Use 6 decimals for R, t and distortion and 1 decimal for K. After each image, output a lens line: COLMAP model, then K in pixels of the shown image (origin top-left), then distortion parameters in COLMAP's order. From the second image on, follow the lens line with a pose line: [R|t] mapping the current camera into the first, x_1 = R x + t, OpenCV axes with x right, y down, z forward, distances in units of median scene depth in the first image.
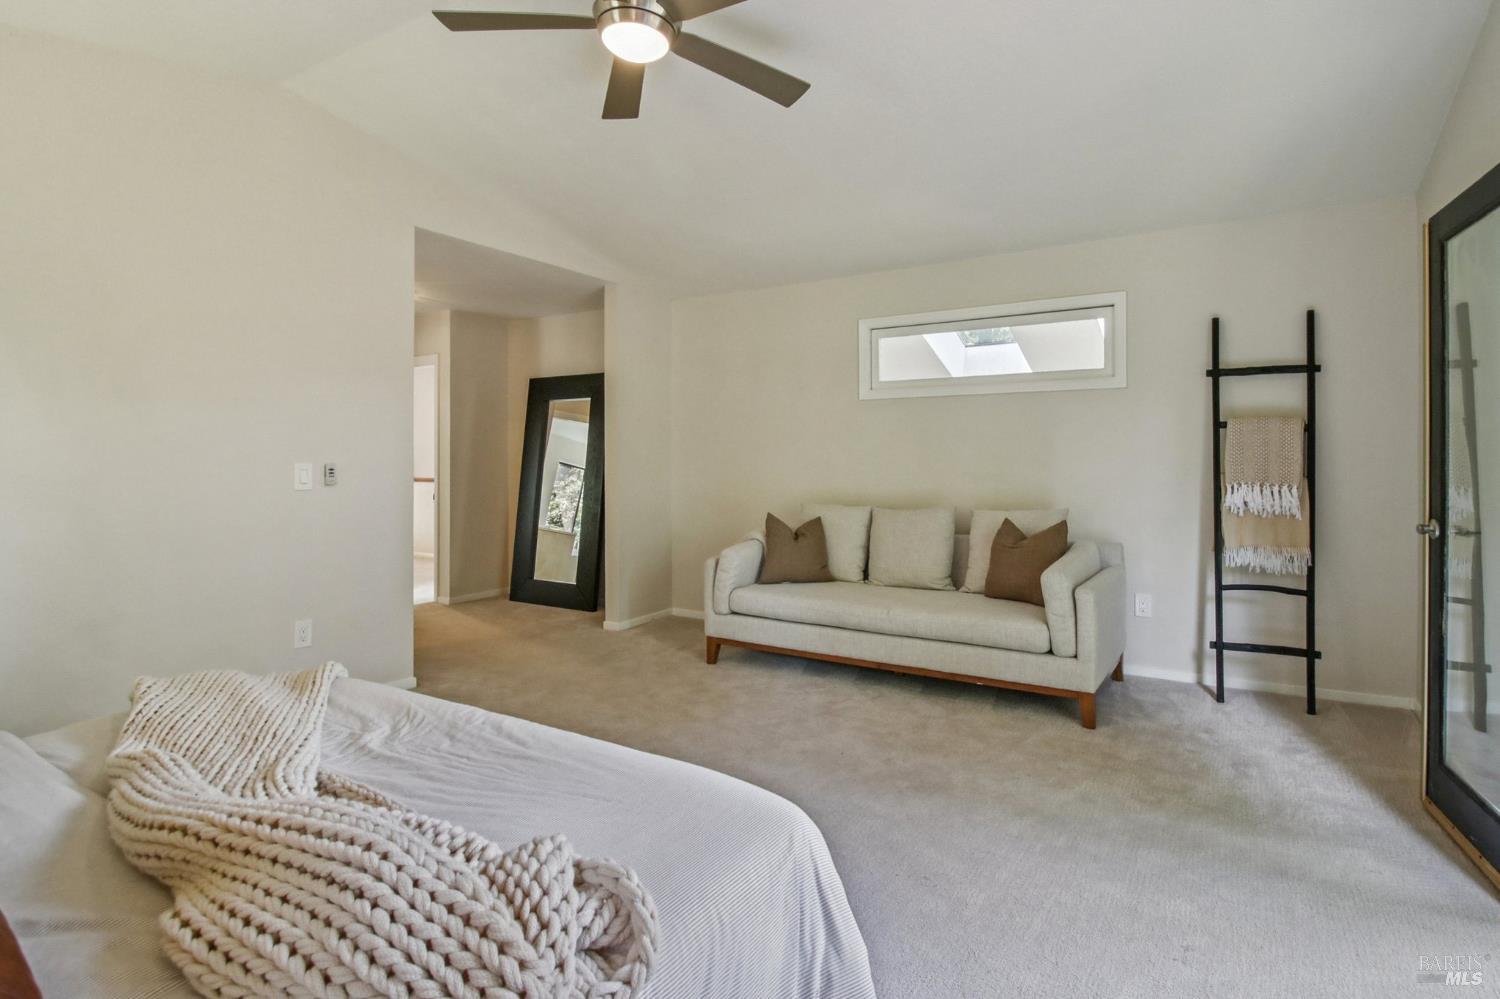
lens RADIAL K [[785.5, 0, 757.2], [0, 785.5, 466.5], [0, 0, 1]] dist [0.033552, -0.013574]
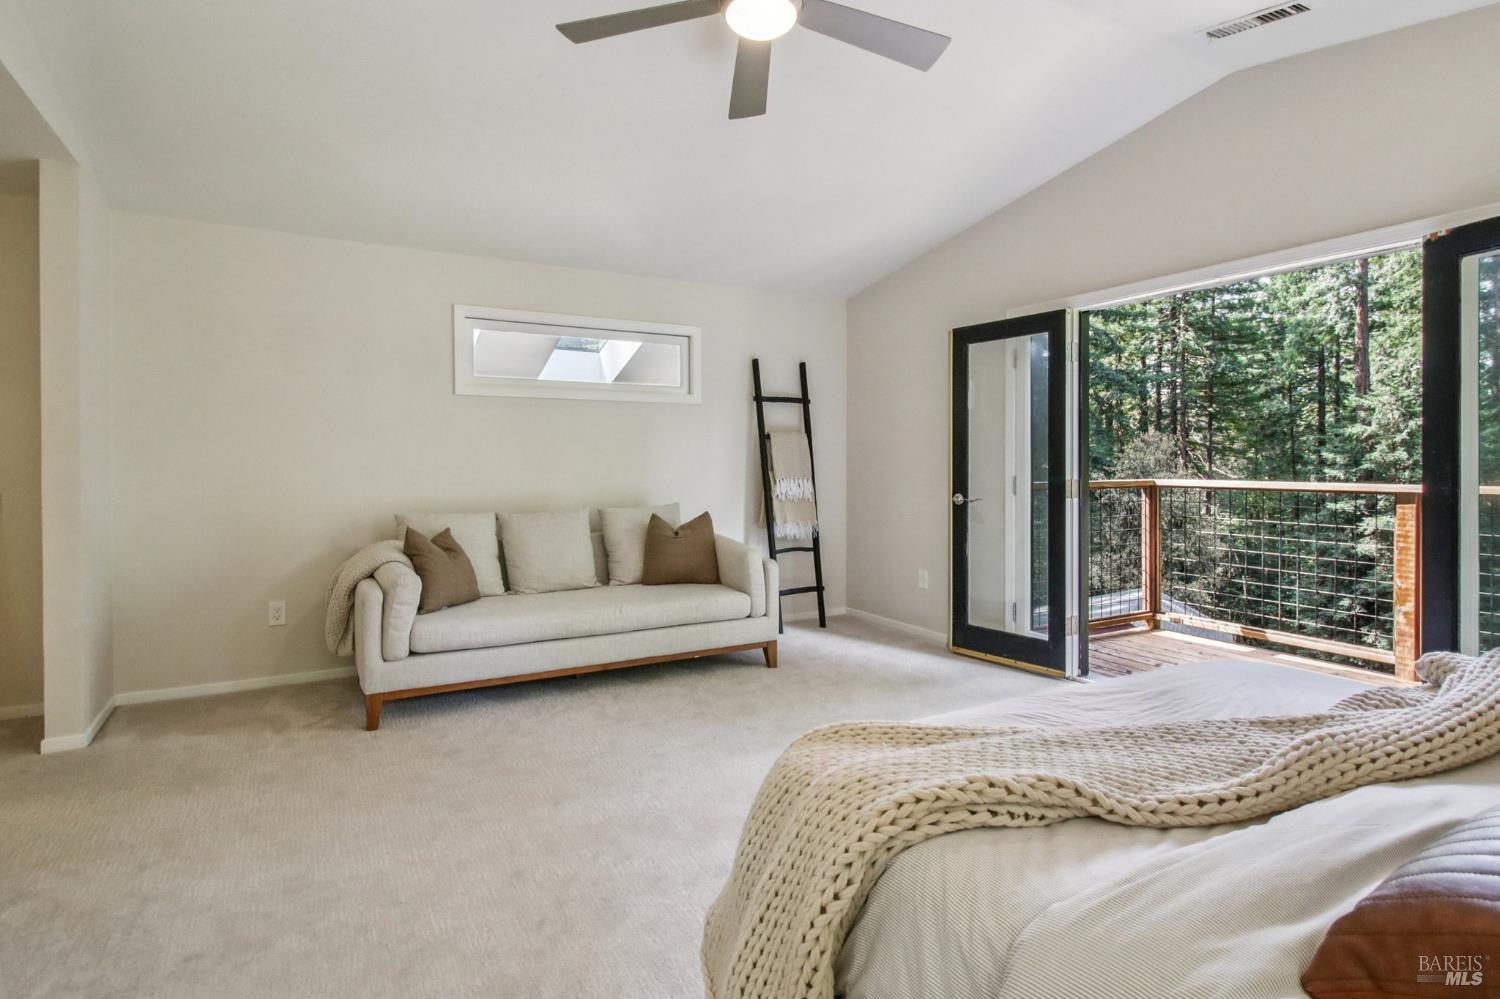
lens RADIAL K [[785.5, 0, 757.2], [0, 785.5, 466.5], [0, 0, 1]] dist [0.033552, -0.013574]
pose [[0.475109, -0.005345, 0.879911, -0.621122], [0.004444, 0.999983, 0.003675, -0.004737], [-0.879916, 0.002164, 0.475125, 0.345800]]
